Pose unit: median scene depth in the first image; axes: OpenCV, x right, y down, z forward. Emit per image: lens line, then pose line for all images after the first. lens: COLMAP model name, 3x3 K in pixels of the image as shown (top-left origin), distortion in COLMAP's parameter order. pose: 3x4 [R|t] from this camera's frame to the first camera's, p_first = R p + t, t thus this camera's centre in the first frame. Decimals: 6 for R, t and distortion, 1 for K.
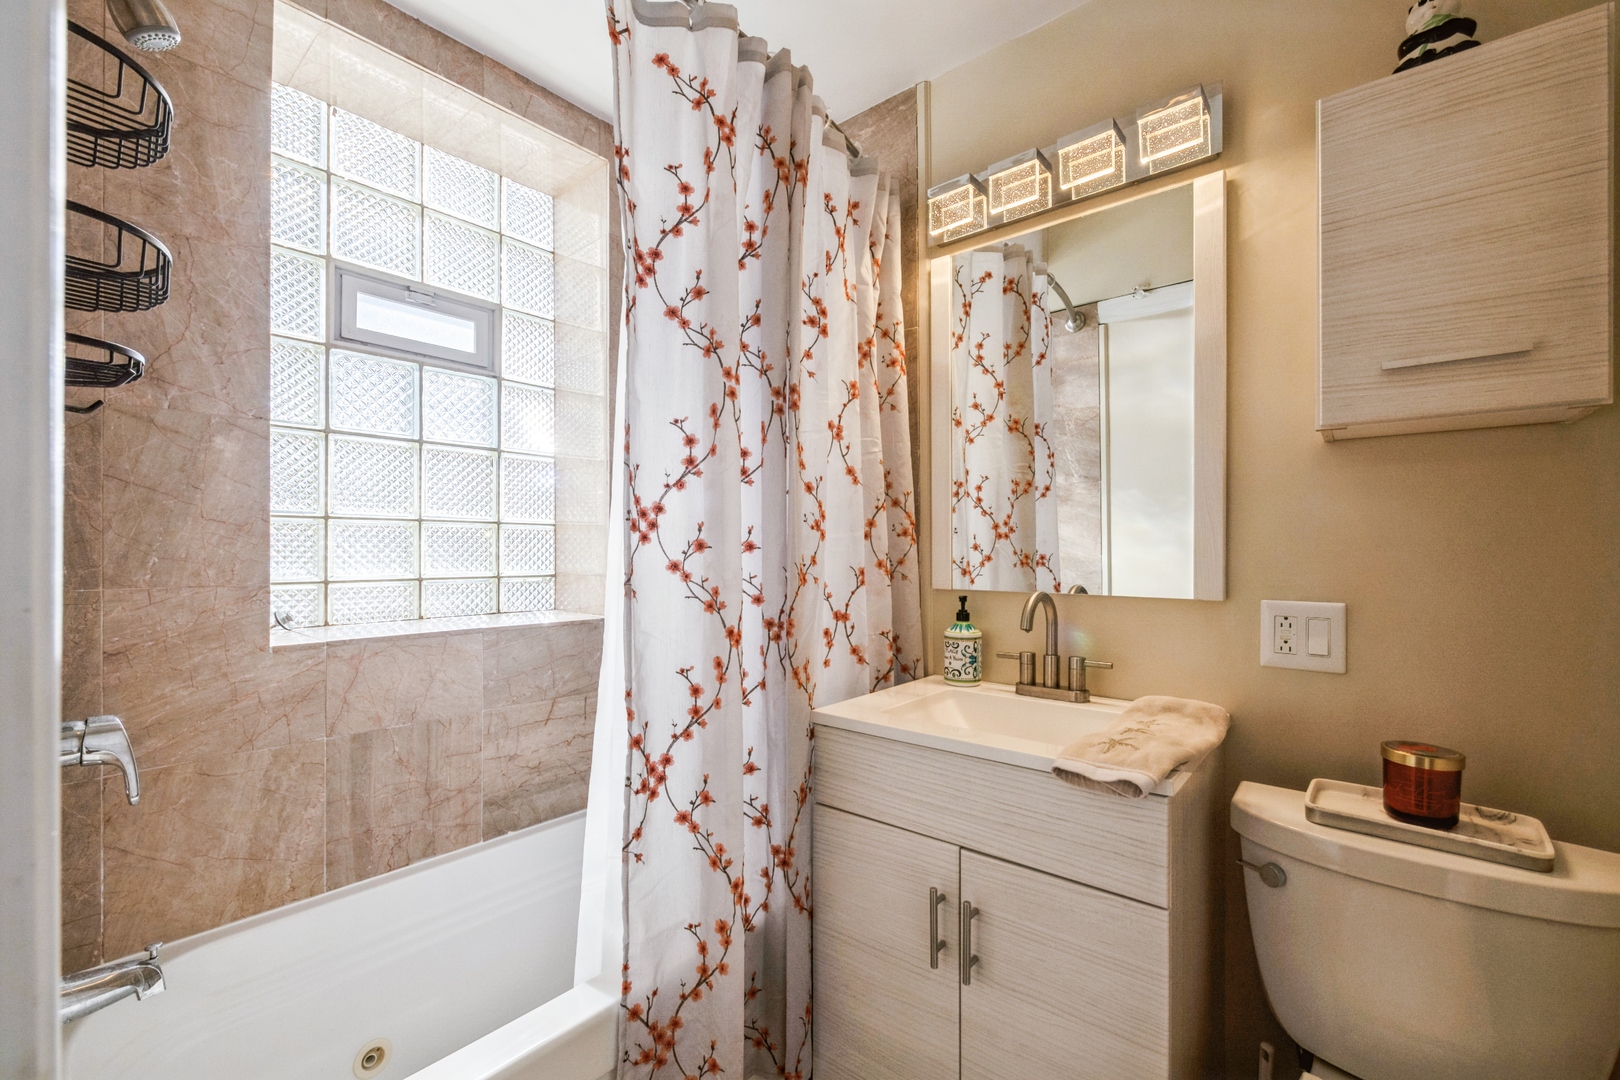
lens RADIAL K [[688.5, 0, 806.1], [0, 688.5, 557.0], [0, 0, 1]] dist [-0.000645, -0.000117]
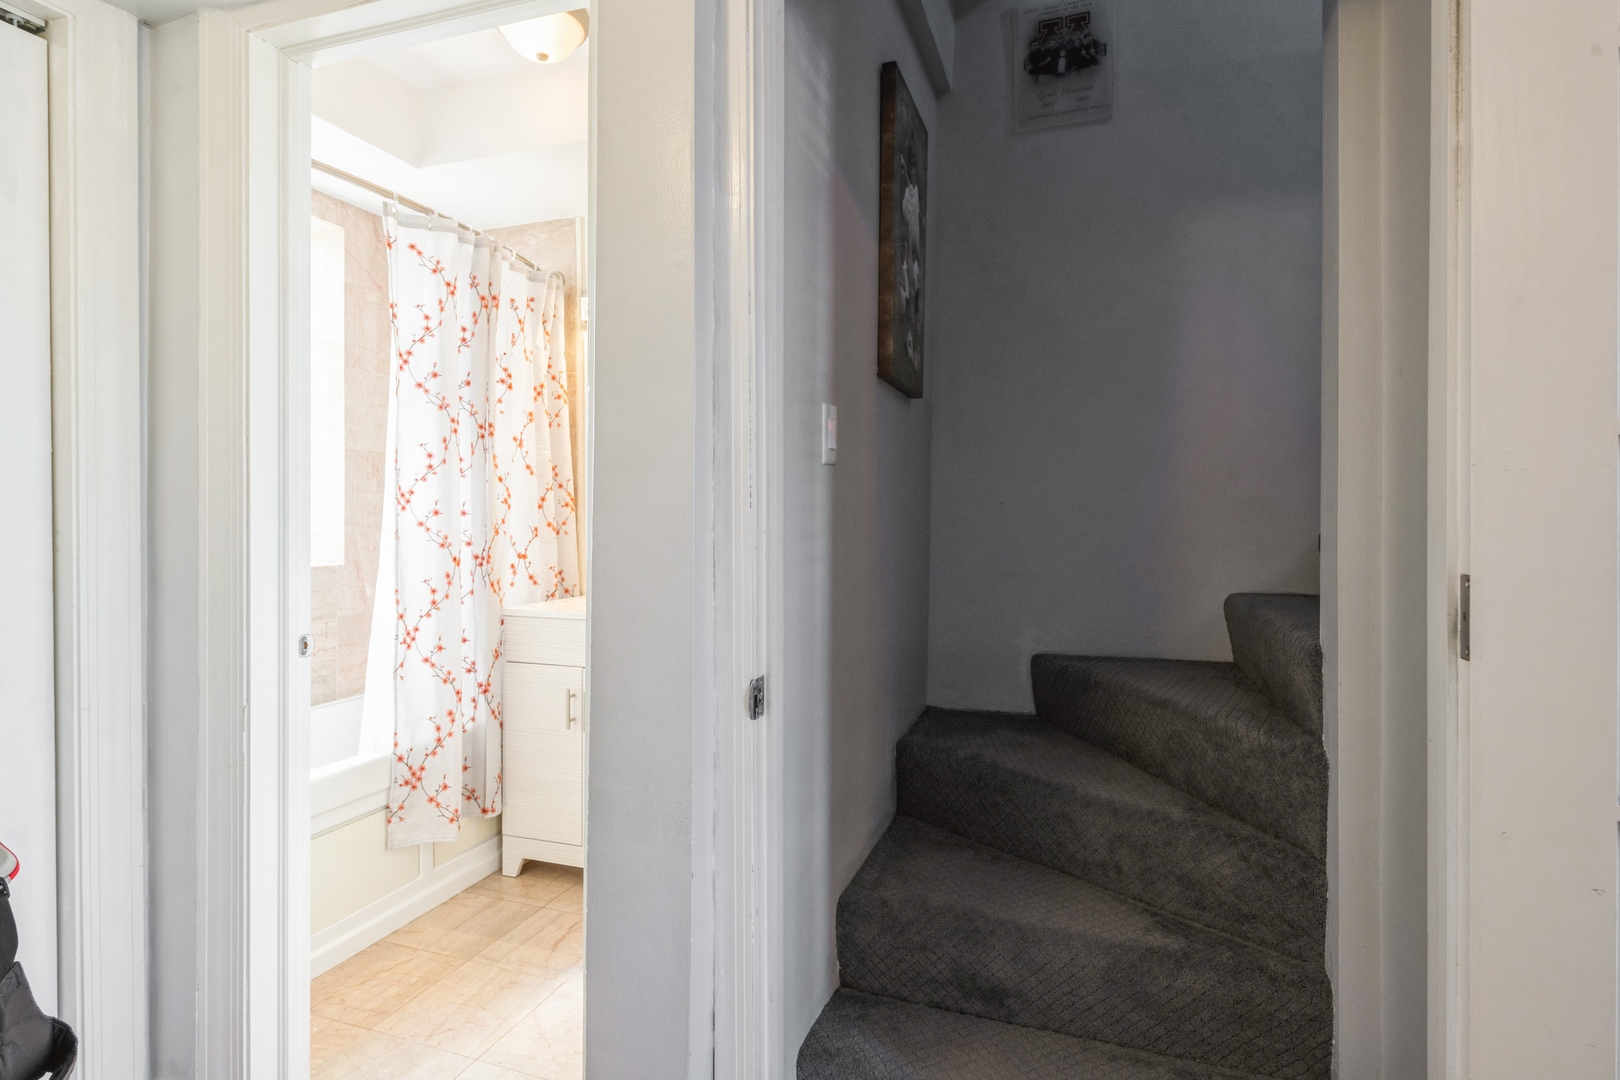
lens RADIAL K [[798.6, 0, 810.0], [0, 798.6, 540.0], [0, 0, 1]] dist [0.012139, 0.000024]
pose [[0.934486, 0.000630, 0.356000, 0.015318], [-0.008896, 0.999728, 0.021582, 0.001301], [-0.355889, -0.023335, 0.934237, -1.156455]]
